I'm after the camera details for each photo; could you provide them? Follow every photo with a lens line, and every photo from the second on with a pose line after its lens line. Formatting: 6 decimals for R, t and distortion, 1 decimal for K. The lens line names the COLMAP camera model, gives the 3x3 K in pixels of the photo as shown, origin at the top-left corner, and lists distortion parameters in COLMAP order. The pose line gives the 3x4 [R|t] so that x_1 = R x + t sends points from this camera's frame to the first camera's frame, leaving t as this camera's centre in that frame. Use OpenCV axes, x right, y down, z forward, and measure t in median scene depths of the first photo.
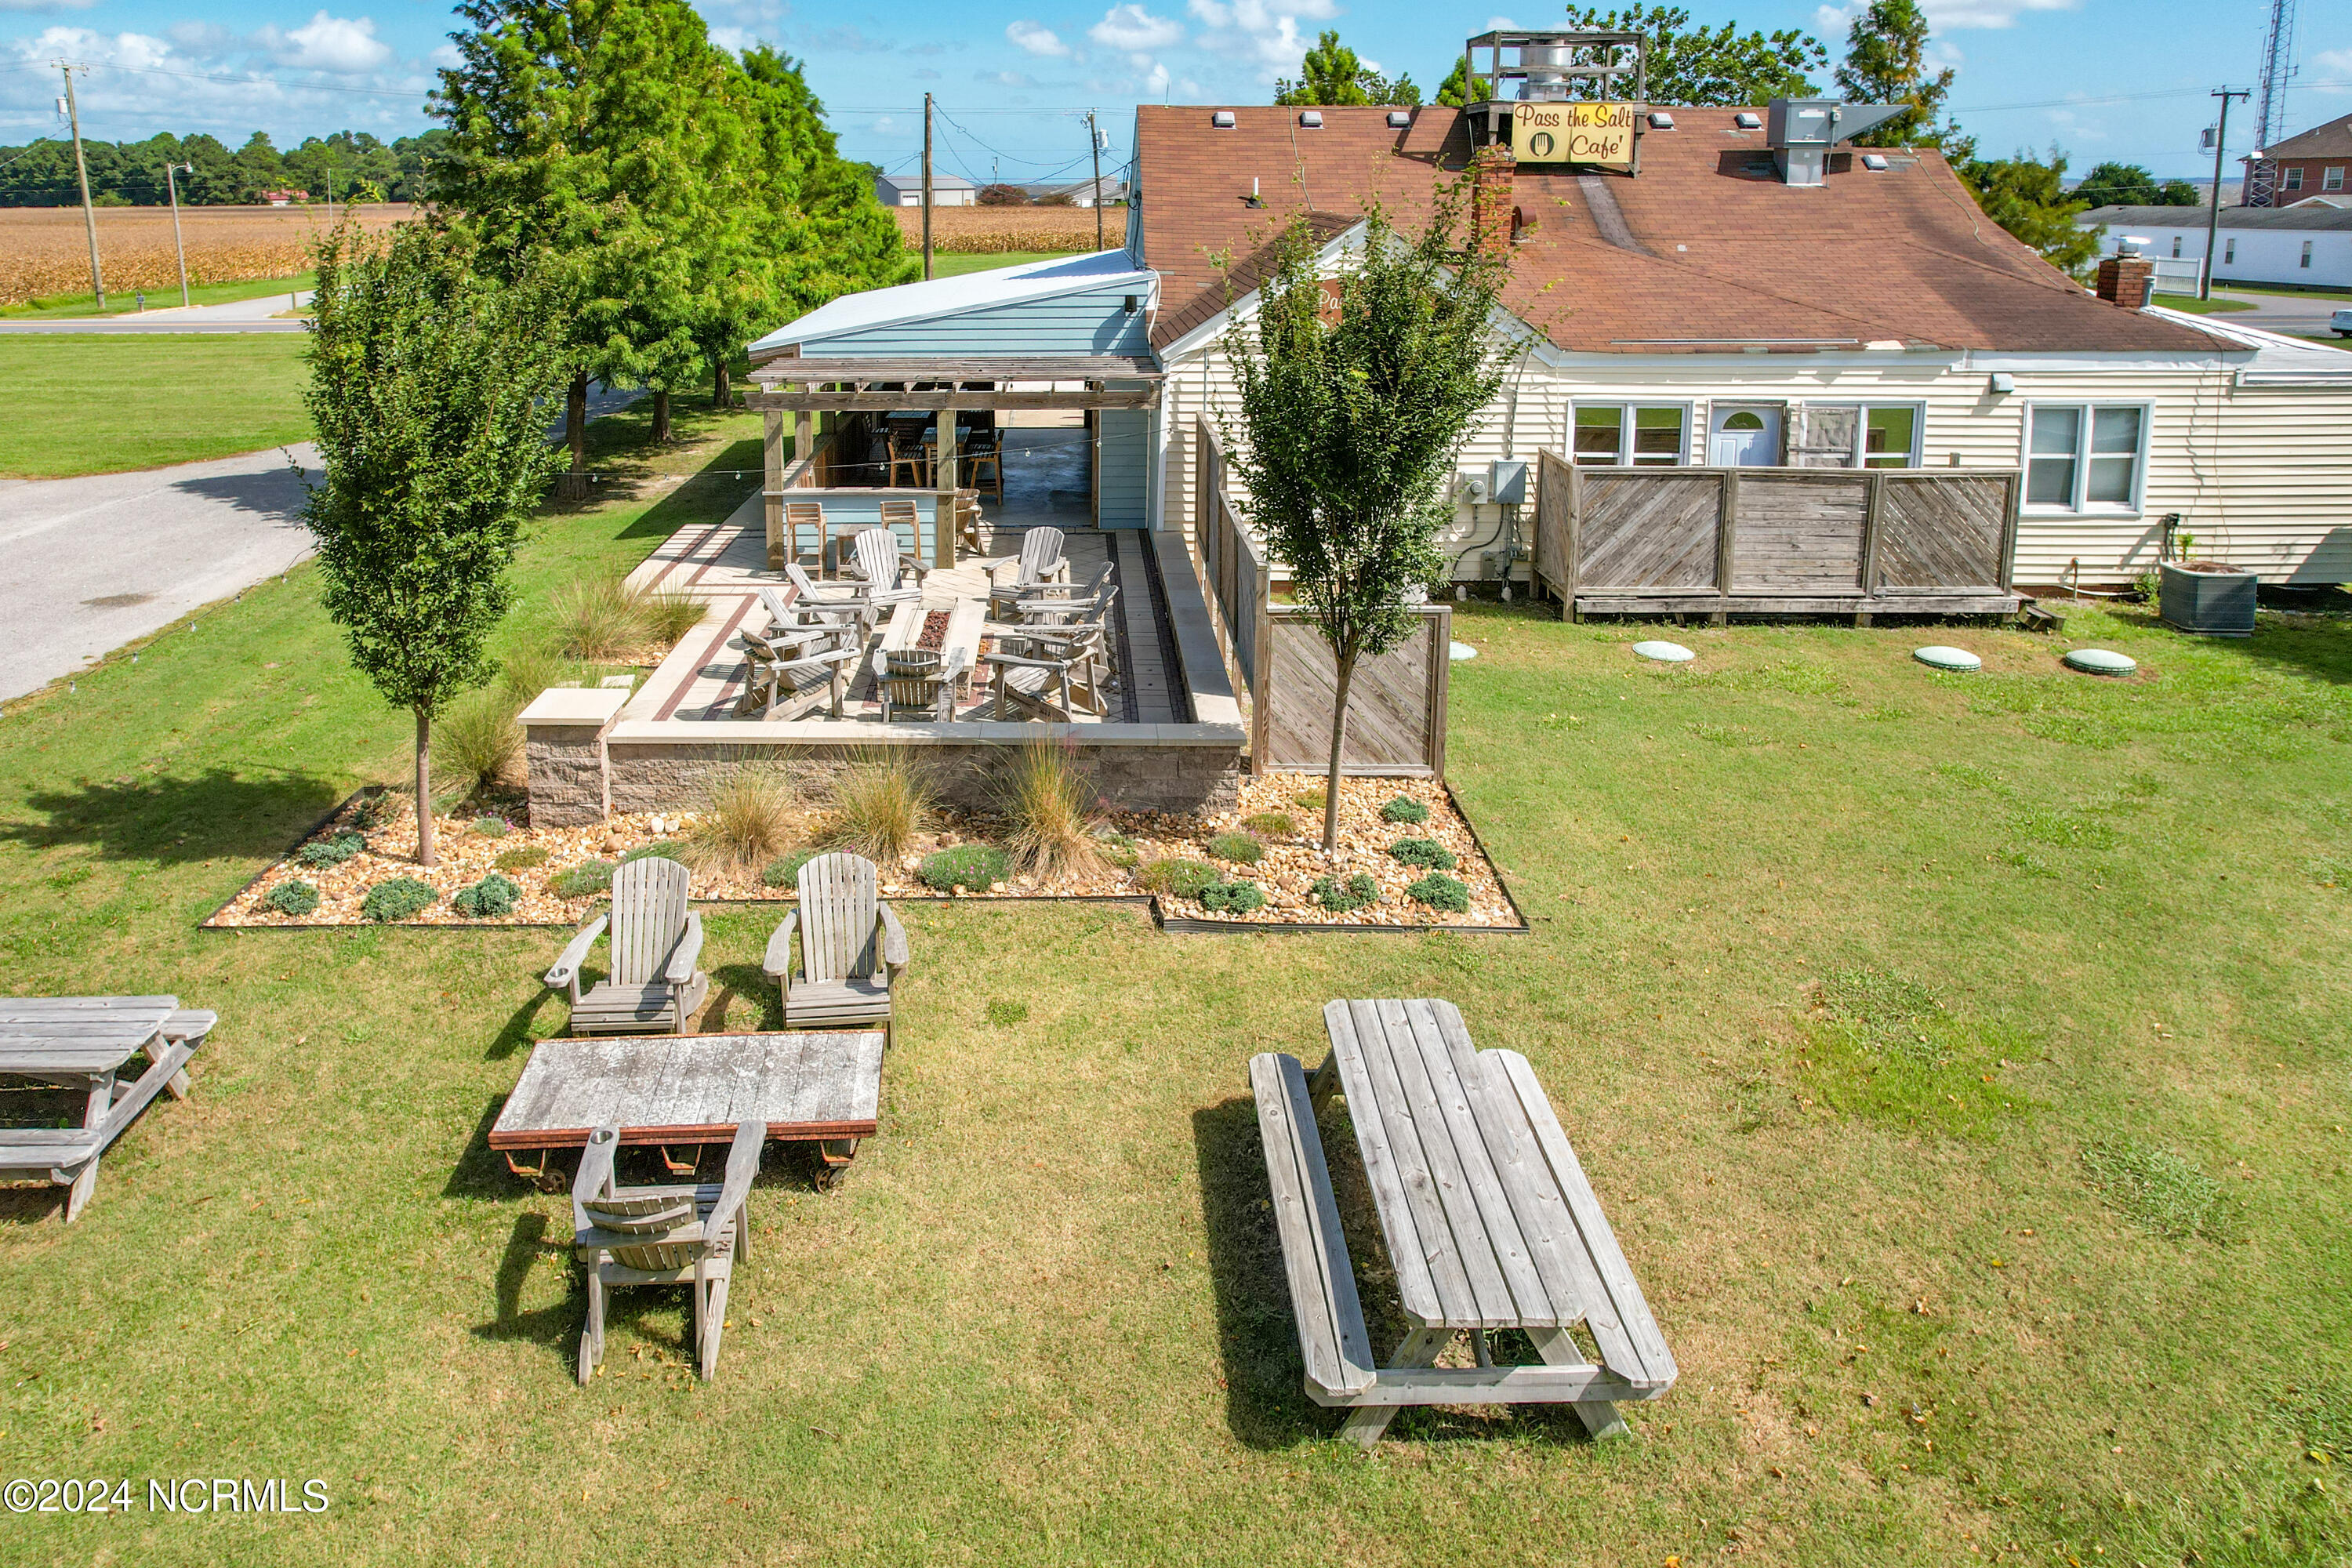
lens RADIAL K [[1589.7, 0, 1031.0], [0, 1589.7, 403.5], [0, 0, 1]] dist [-0.062982, 0.052031]
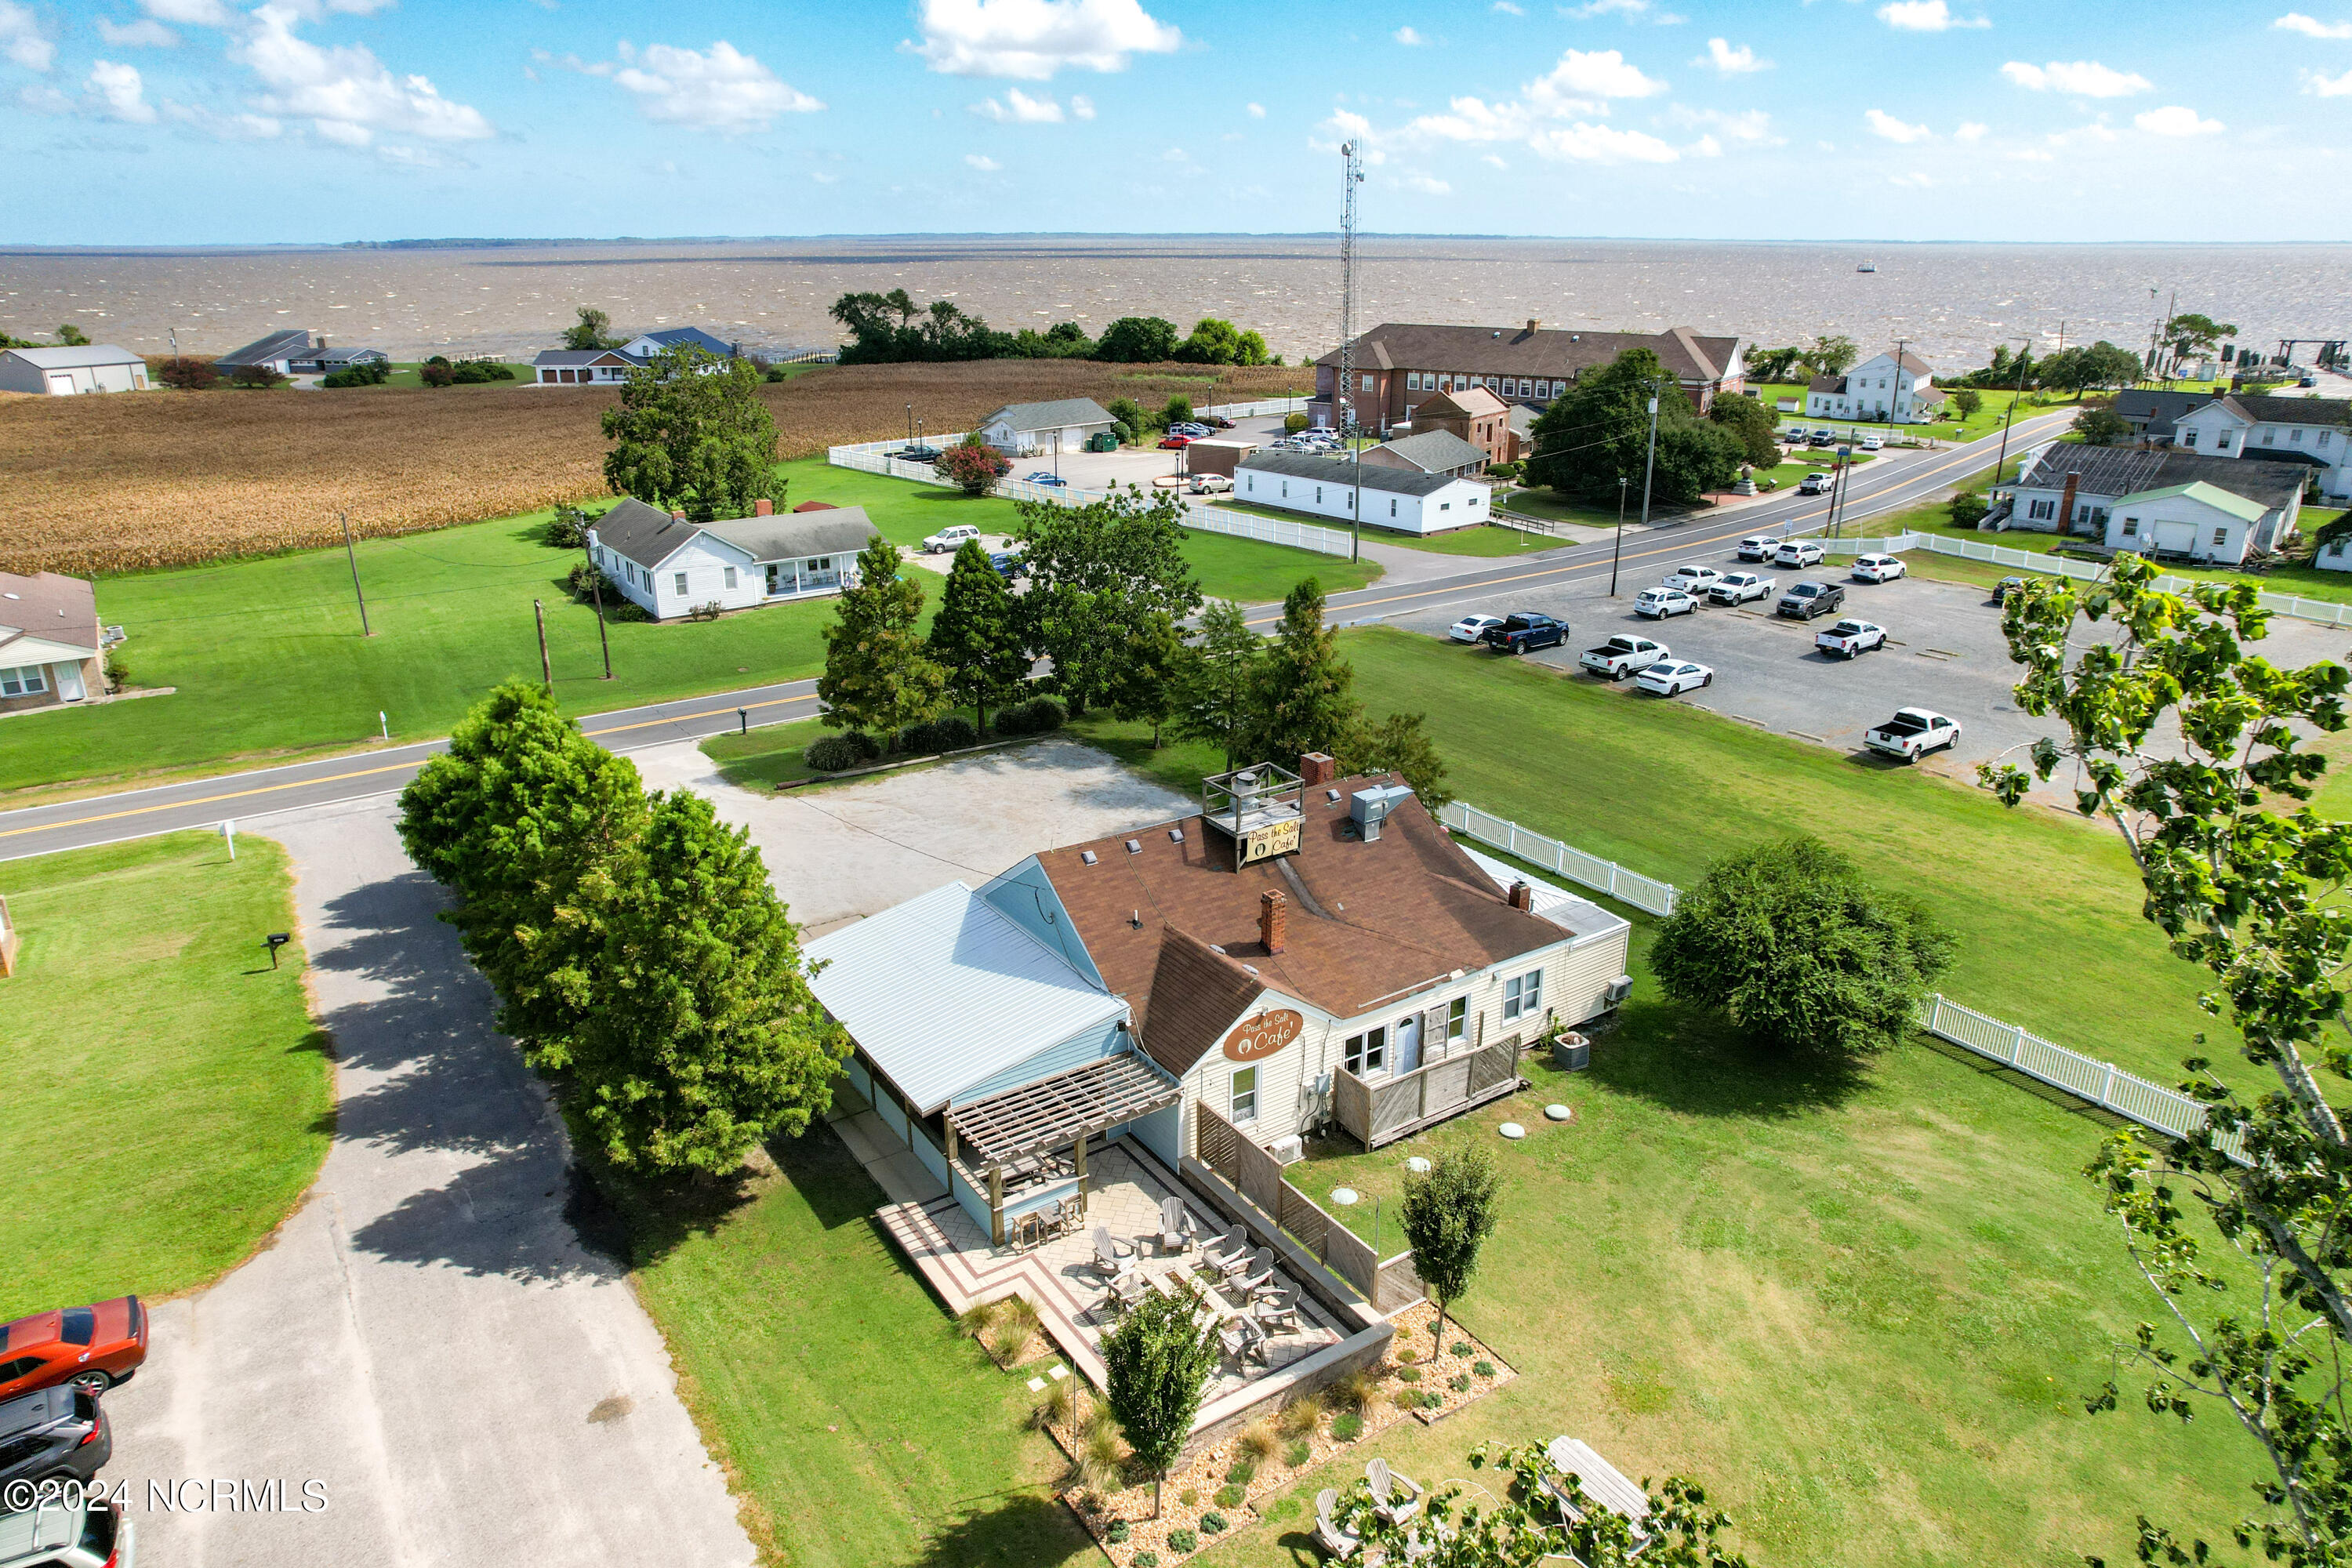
lens RADIAL K [[1516.2, 0, 1153.4], [0, 1516.2, 777.0], [0, 0, 1]] dist [-0.069784, 0.063296]
pose [[0.823125, -0.196344, 0.532836, -0.846537], [0.082448, 0.969702, 0.229958, -0.806773], [-0.561843, -0.145353, 0.814374, -0.413357]]
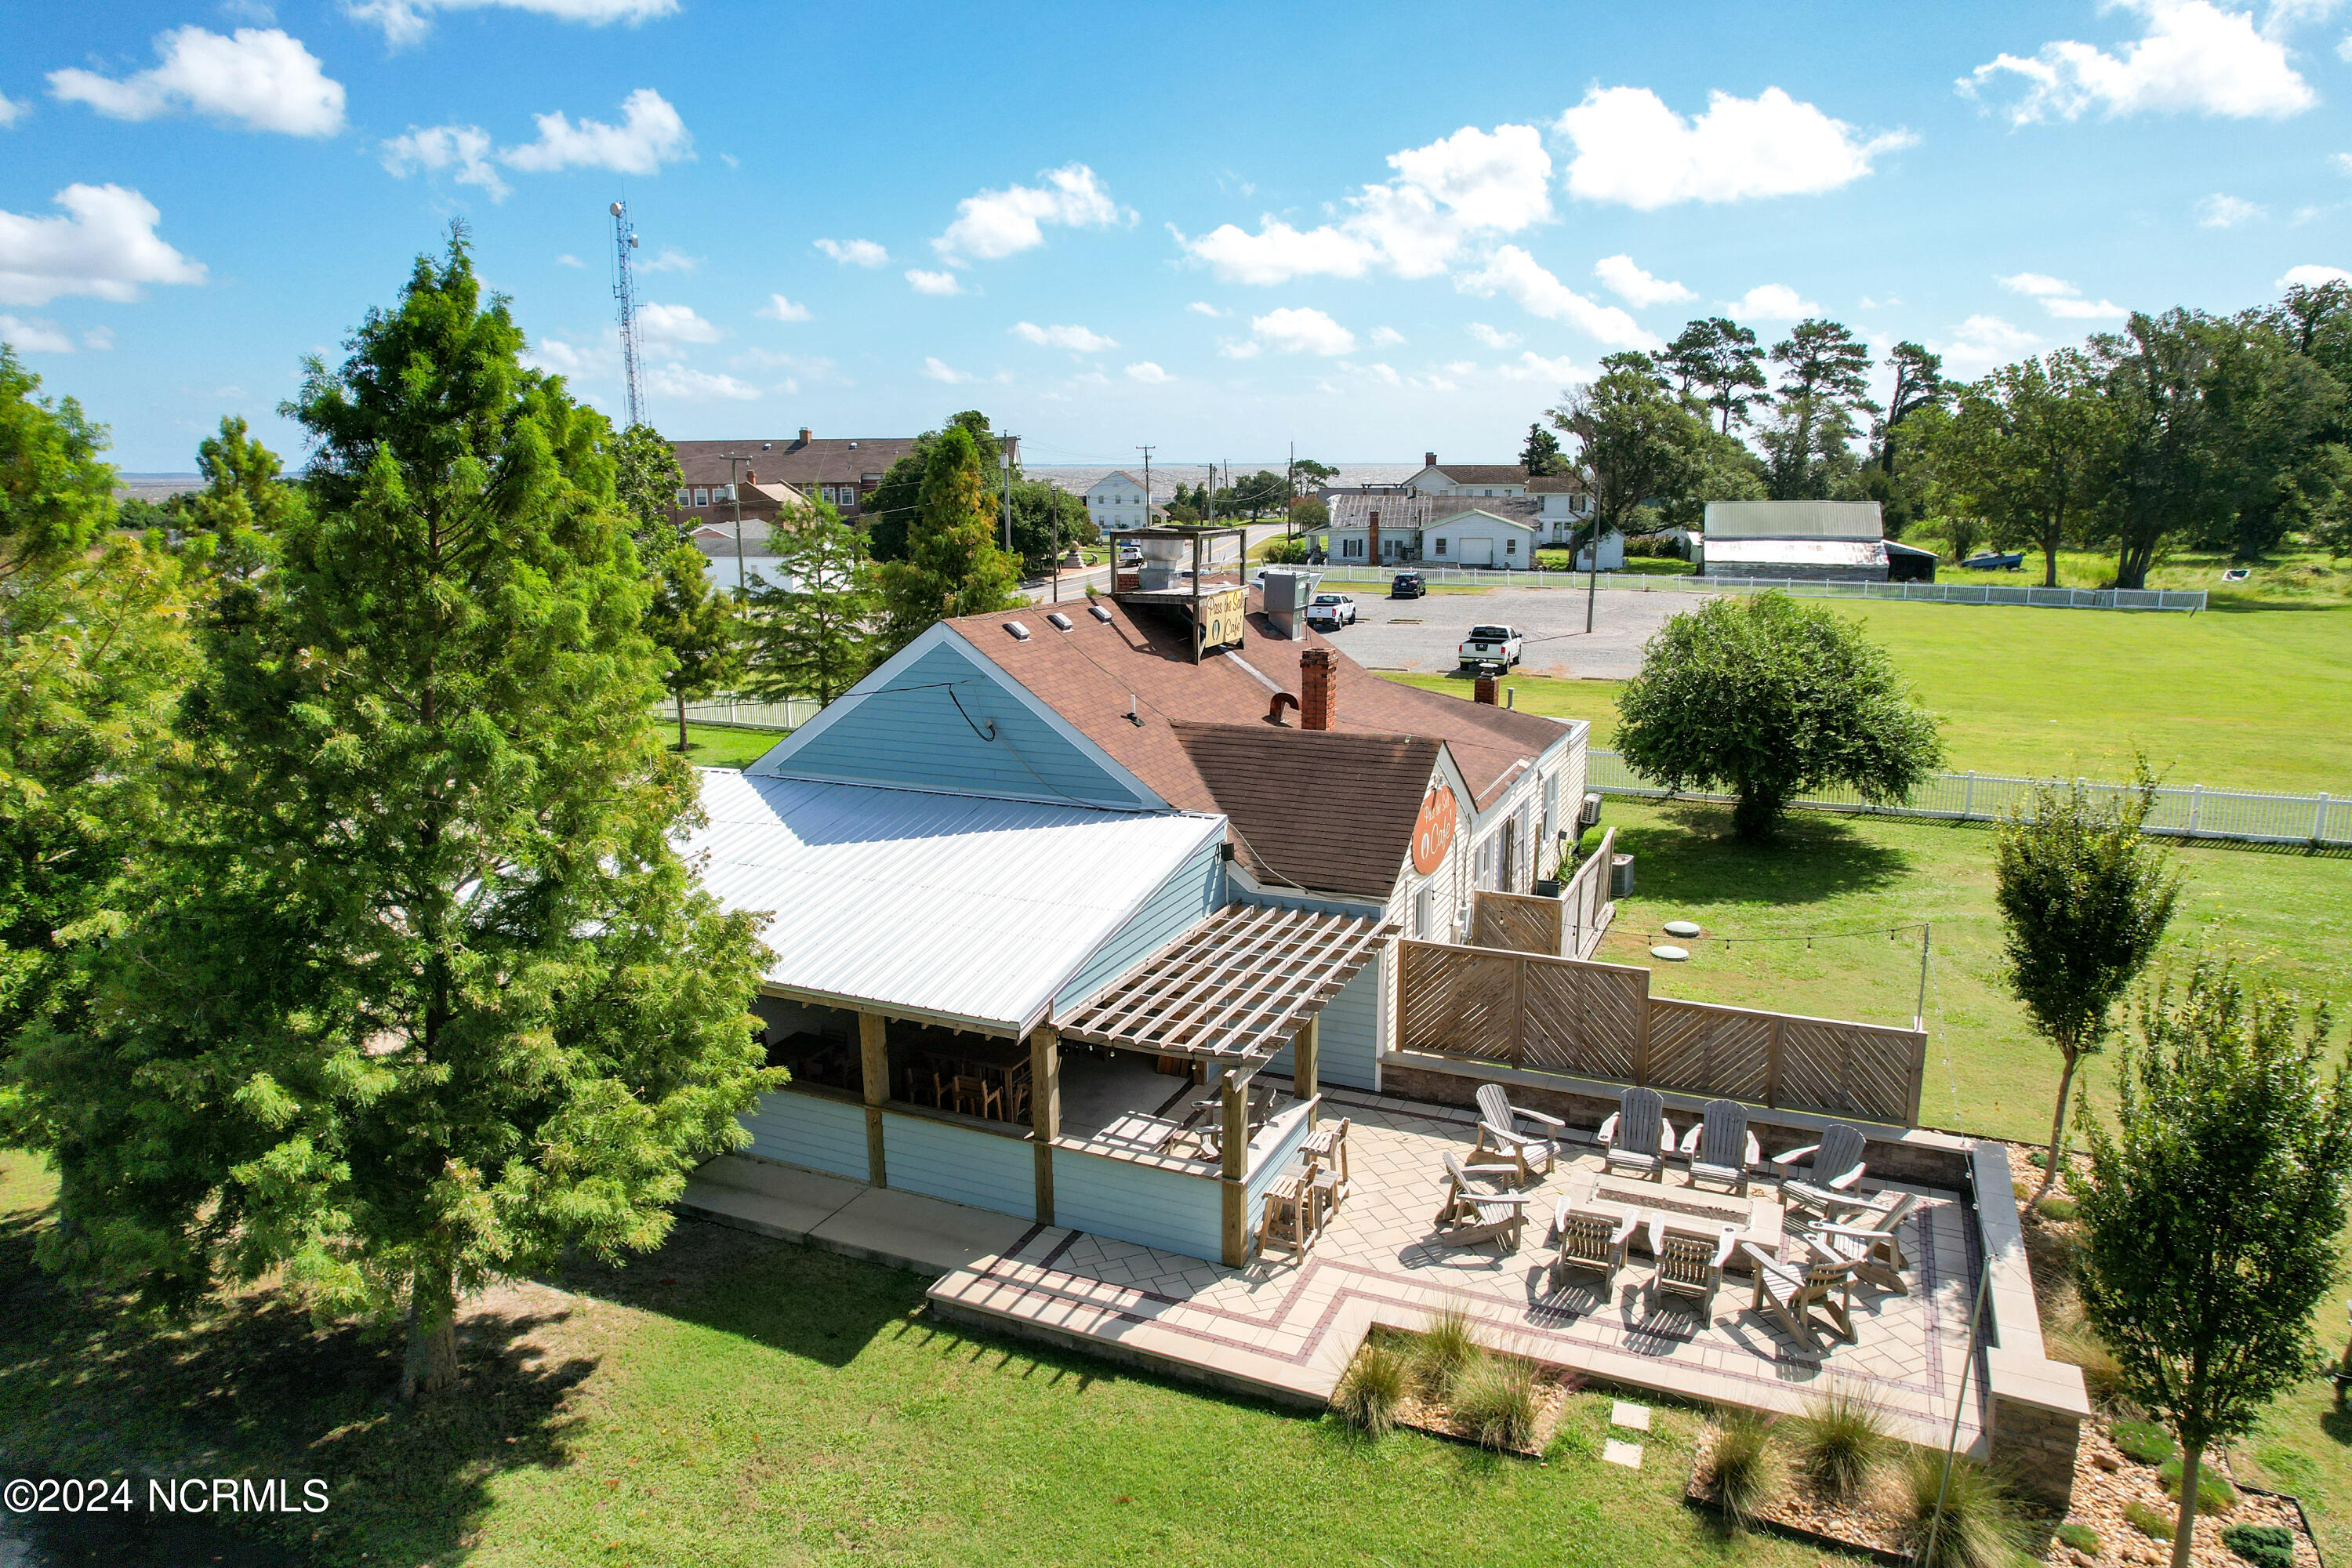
lens RADIAL K [[1499.3, 0, 1159.7], [0, 1499.3, 792.3], [0, 0, 1]] dist [-0.065901, 0.048261]
pose [[0.398761, -0.199000, 0.895203, -0.864073], [0.133751, 0.978354, 0.157905, -0.278864], [-0.907249, 0.056768, 0.416746, 0.720166]]
